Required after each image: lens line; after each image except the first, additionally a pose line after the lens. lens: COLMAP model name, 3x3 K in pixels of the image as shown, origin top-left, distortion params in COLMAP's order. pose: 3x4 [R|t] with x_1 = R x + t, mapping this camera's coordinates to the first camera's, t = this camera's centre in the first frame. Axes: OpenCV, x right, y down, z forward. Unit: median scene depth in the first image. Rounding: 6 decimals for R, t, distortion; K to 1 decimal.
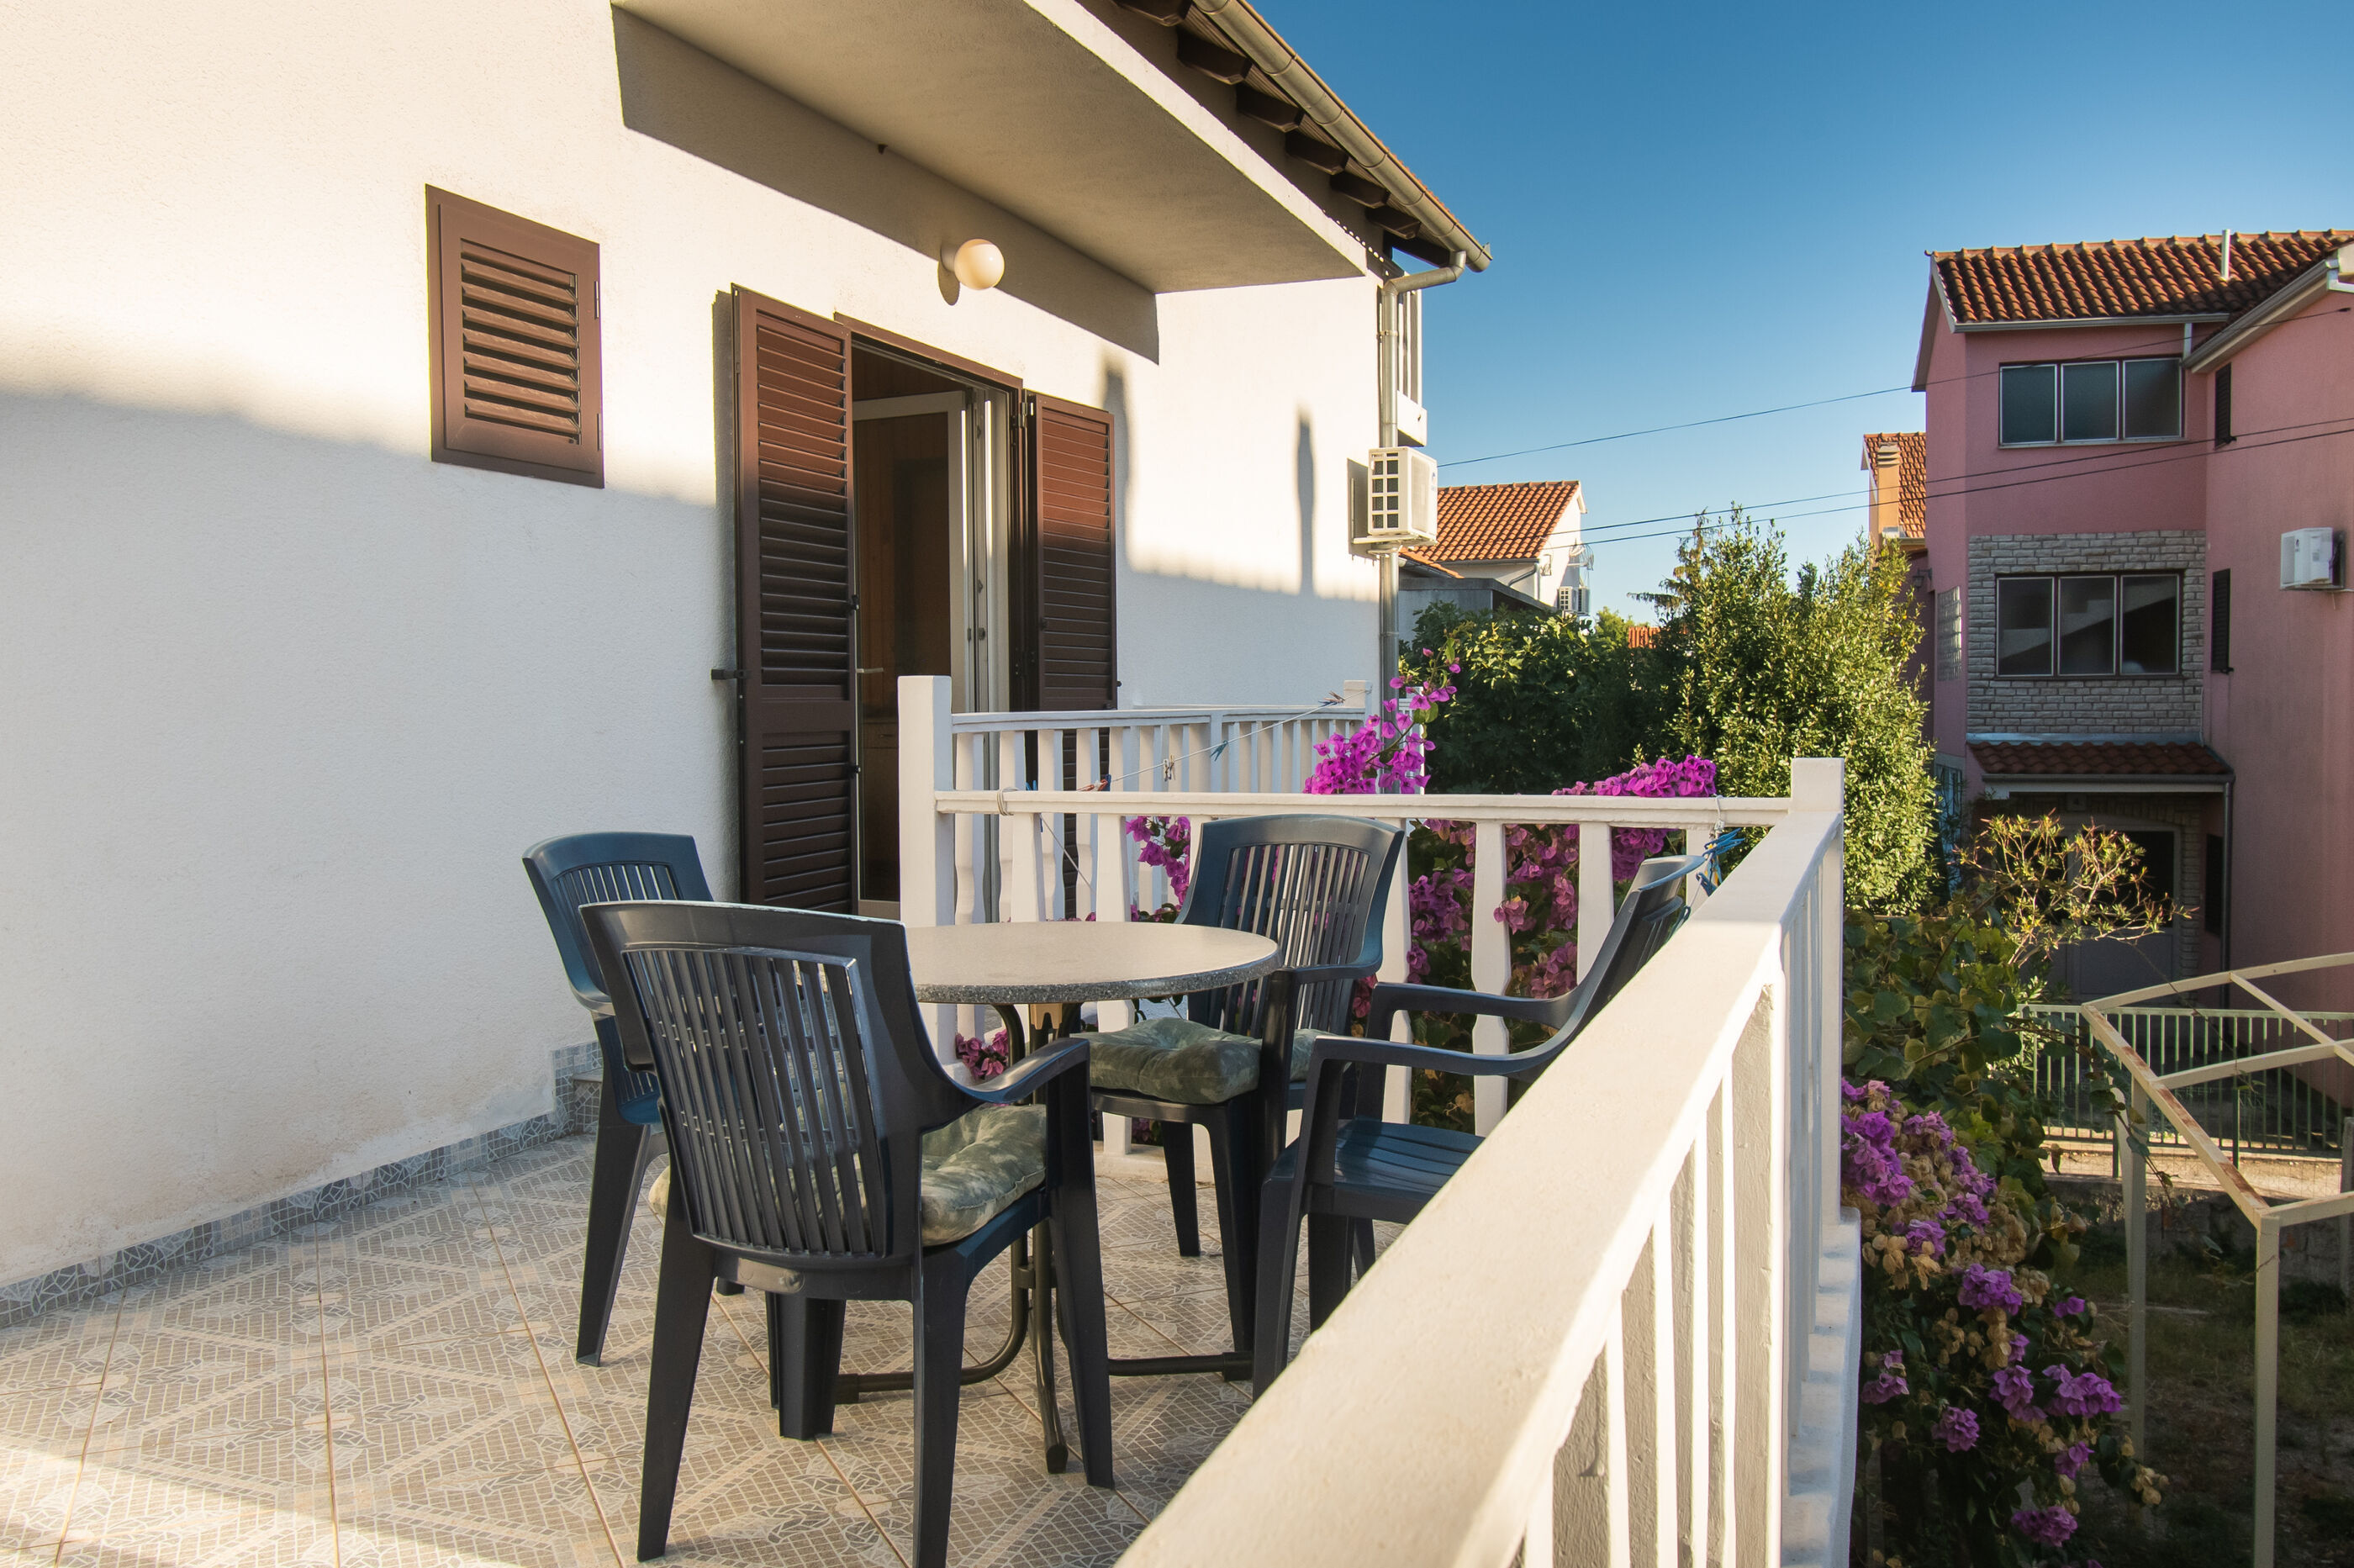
lens RADIAL K [[1957.8, 0, 1177.0], [0, 1957.8, 784.0], [0, 0, 1]] dist [-0.010477, -0.003053]
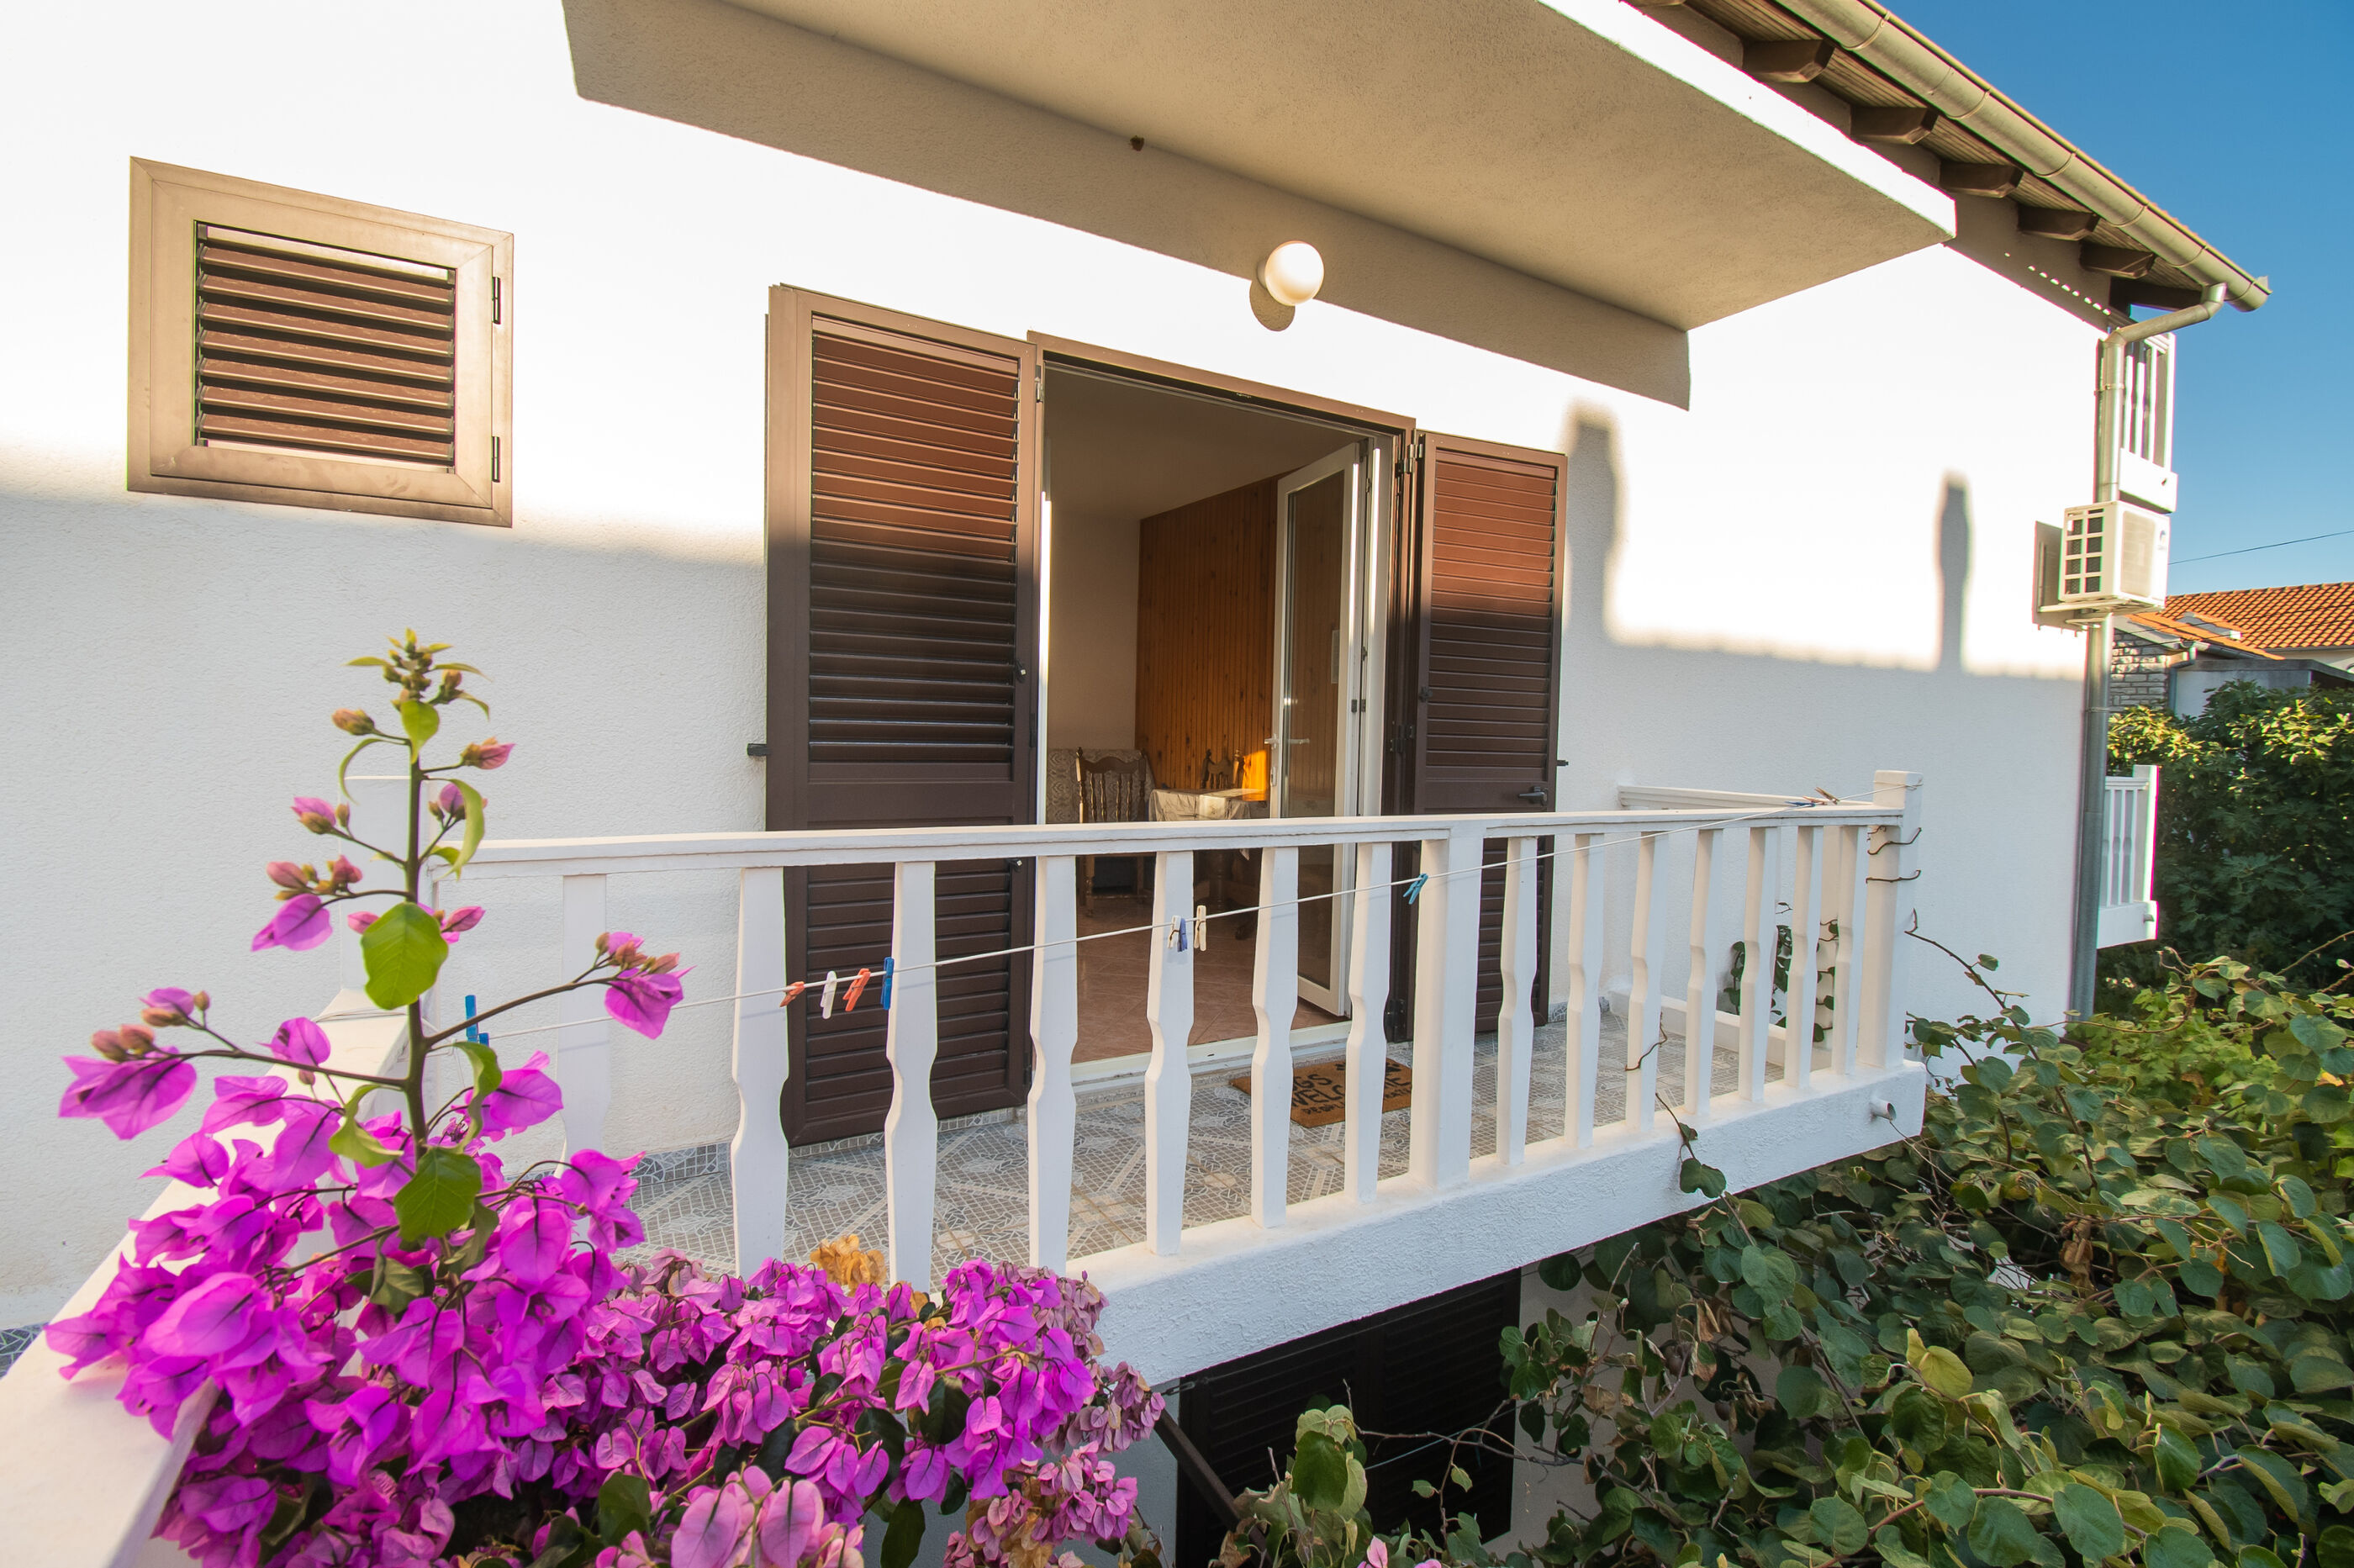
lens RADIAL K [[1049.1, 0, 1184.3], [0, 1049.1, 775.9], [0, 0, 1]] dist [0.007349, -0.016327]
pose [[0.773022, 0.047980, -0.632562, 0.095213], [-0.053922, 0.998497, 0.009842, -0.028195], [0.632084, 0.026501, 0.774447, 0.363087]]
